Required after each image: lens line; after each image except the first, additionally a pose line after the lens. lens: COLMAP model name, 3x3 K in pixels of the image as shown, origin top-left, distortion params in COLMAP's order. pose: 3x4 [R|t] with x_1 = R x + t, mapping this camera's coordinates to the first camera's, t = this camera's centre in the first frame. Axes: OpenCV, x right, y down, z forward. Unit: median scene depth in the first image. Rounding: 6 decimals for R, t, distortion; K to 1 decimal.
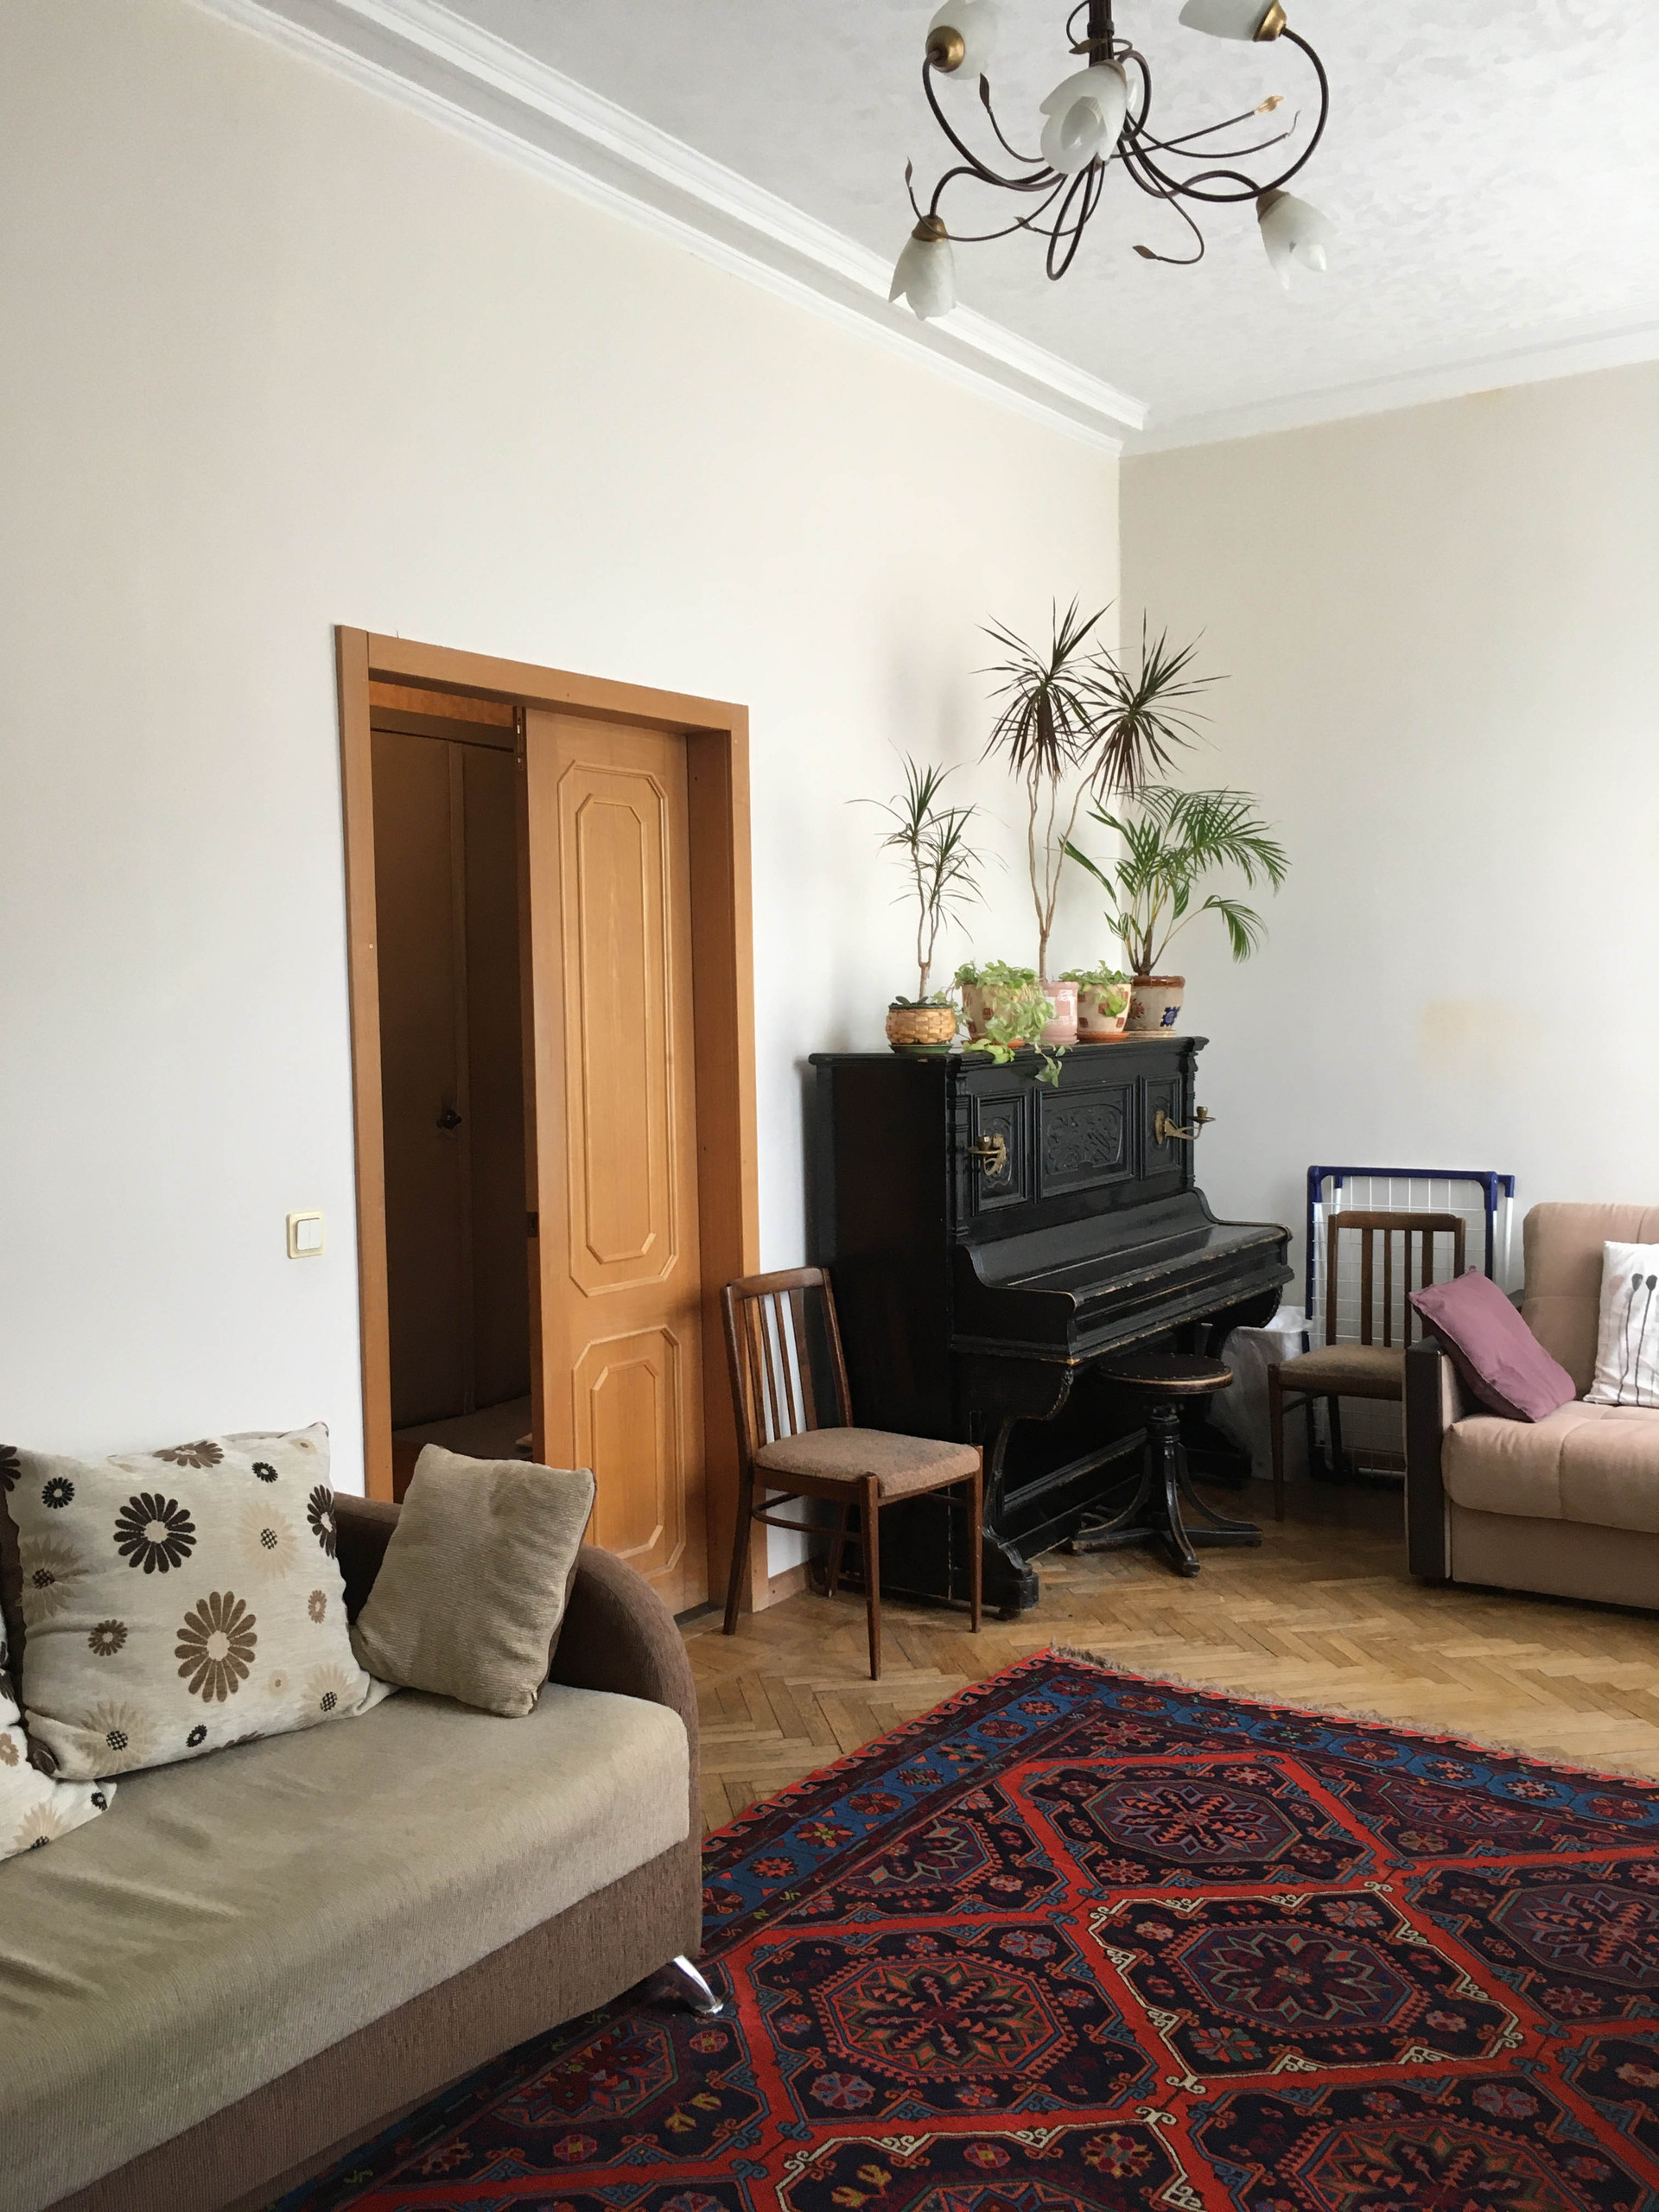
lens RADIAL K [[1938.5, 0, 820.7], [0, 1938.5, 1098.1], [0, 0, 1]] dist [0.038983, -0.045179]
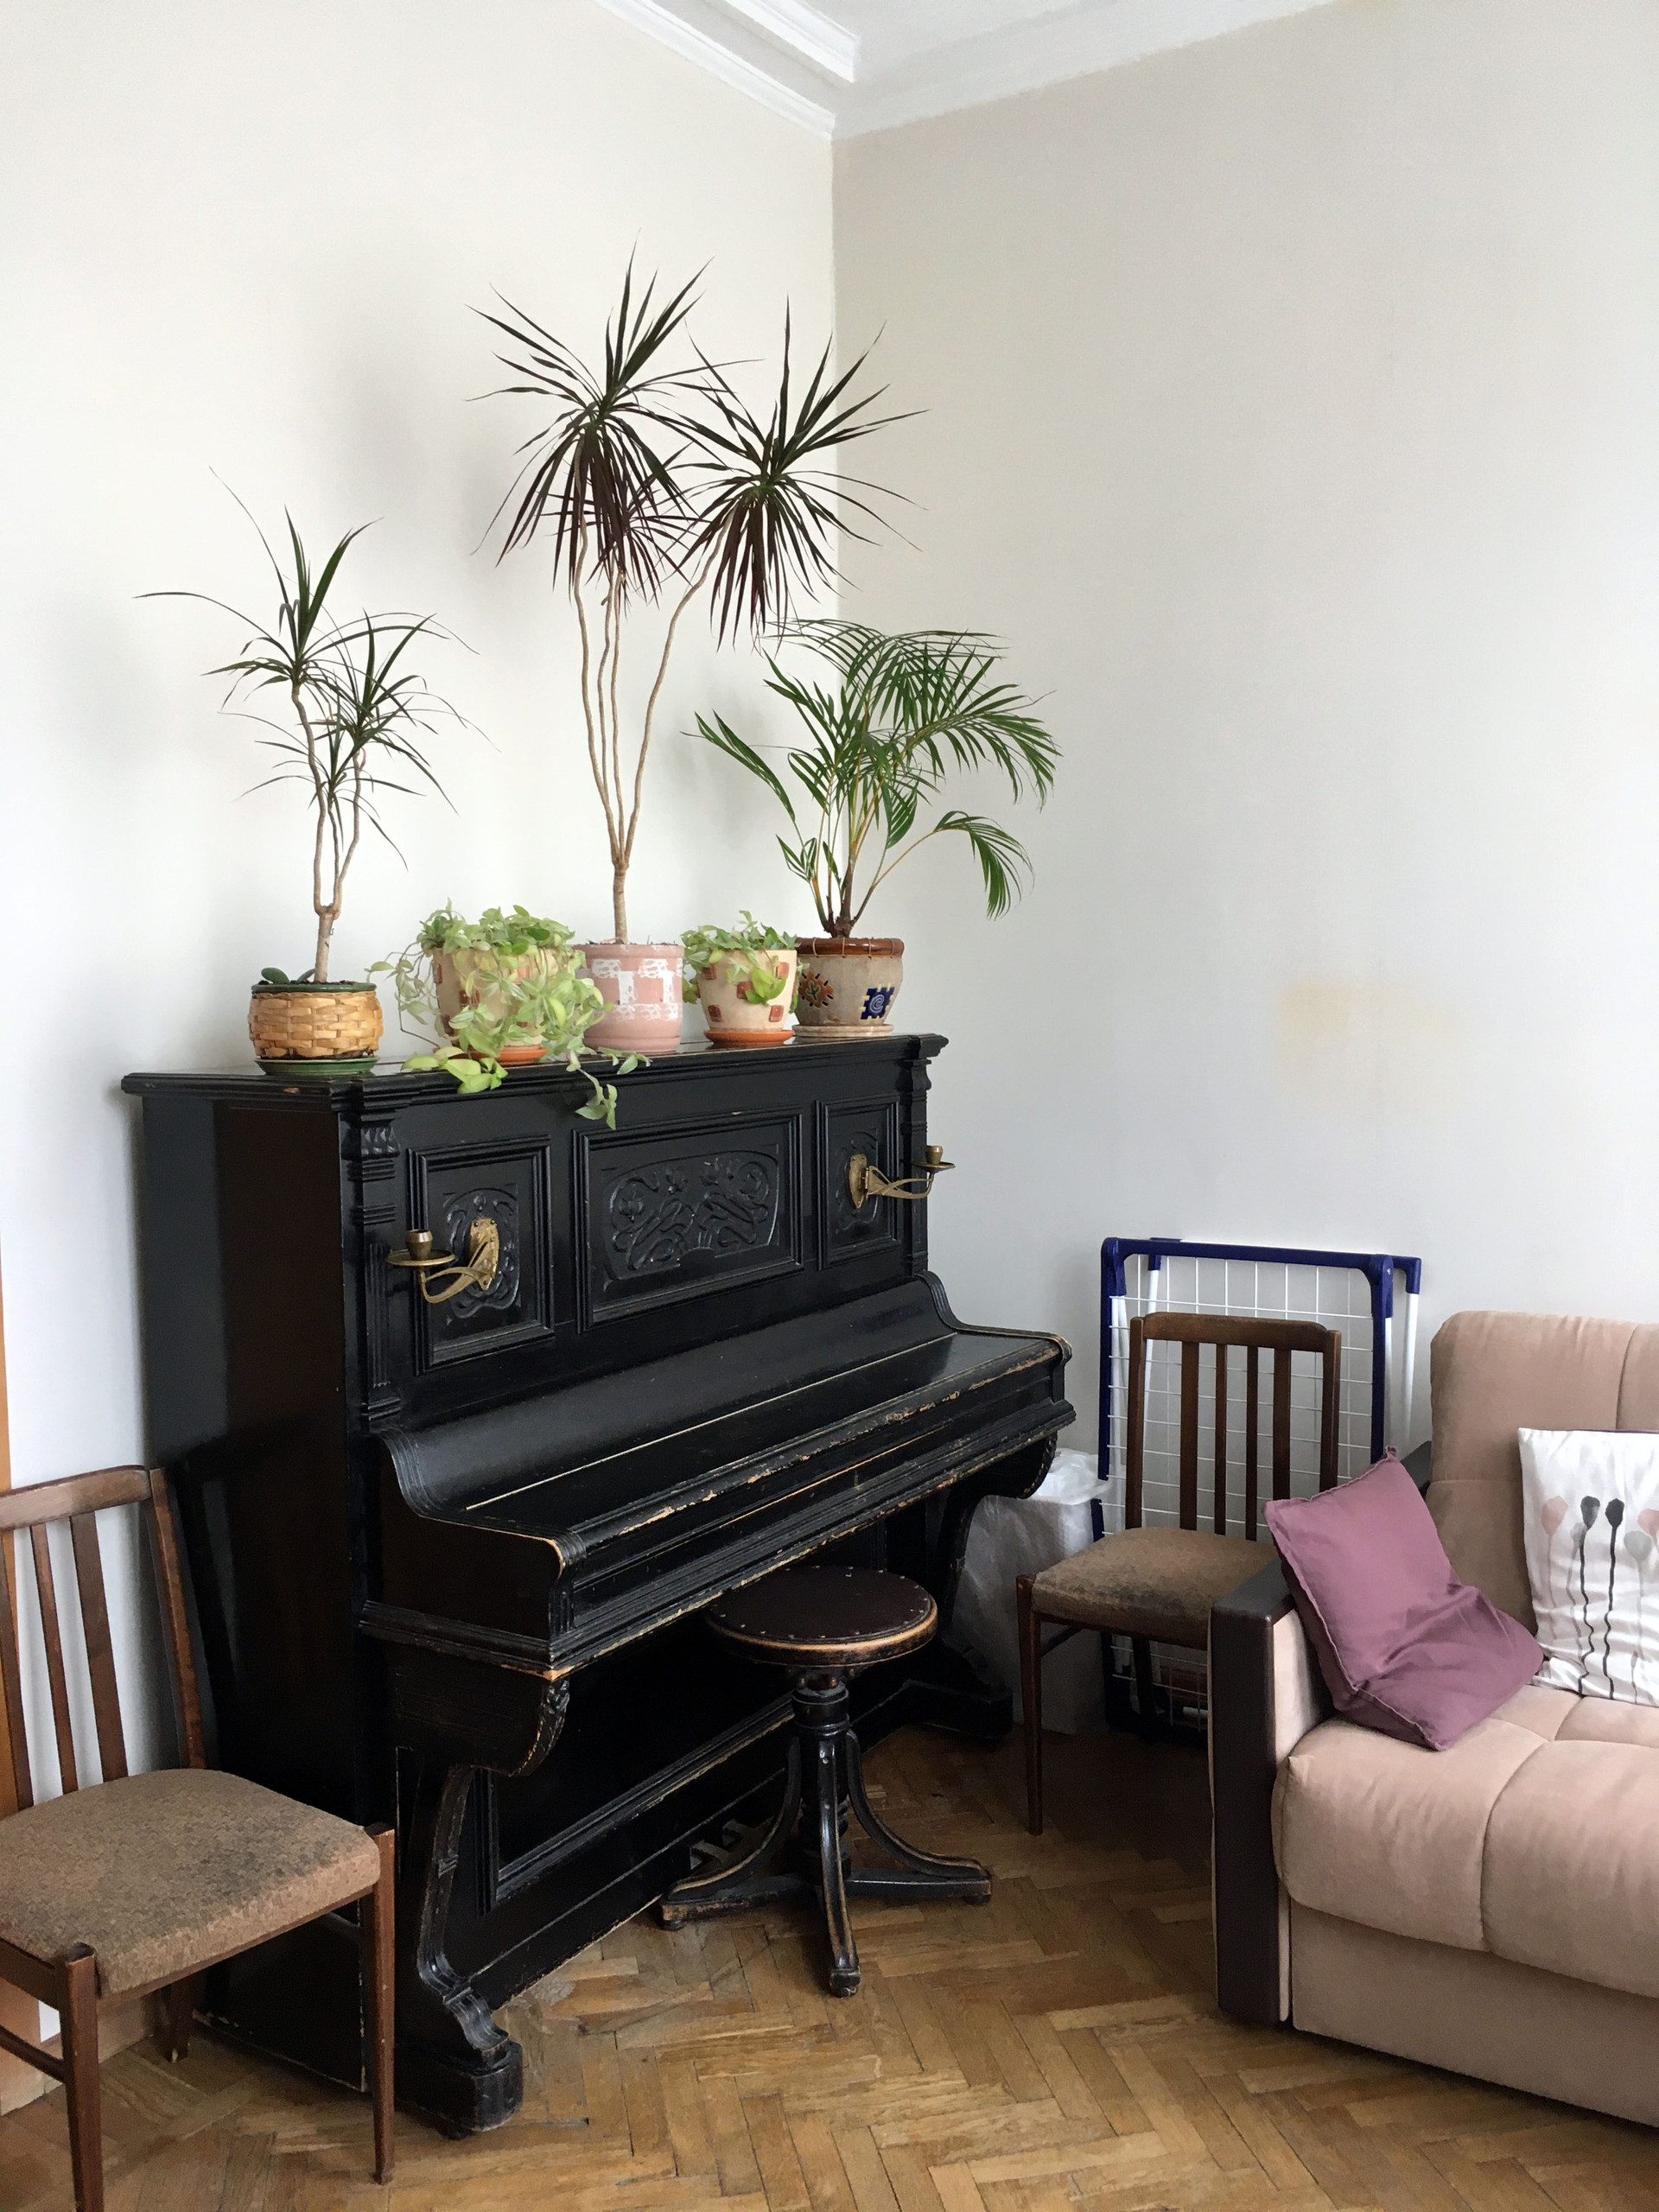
lens RADIAL K [[1938.5, 0, 838.4], [0, 1938.5, 1113.9], [0, 0, 1]] dist [0.038983, -0.045179]
pose [[0.999564, -0.003281, 0.029348, 0.173951], [0.002760, 0.999838, 0.017777, -0.020568], [-0.029401, -0.017688, 0.999411, 0.439900]]
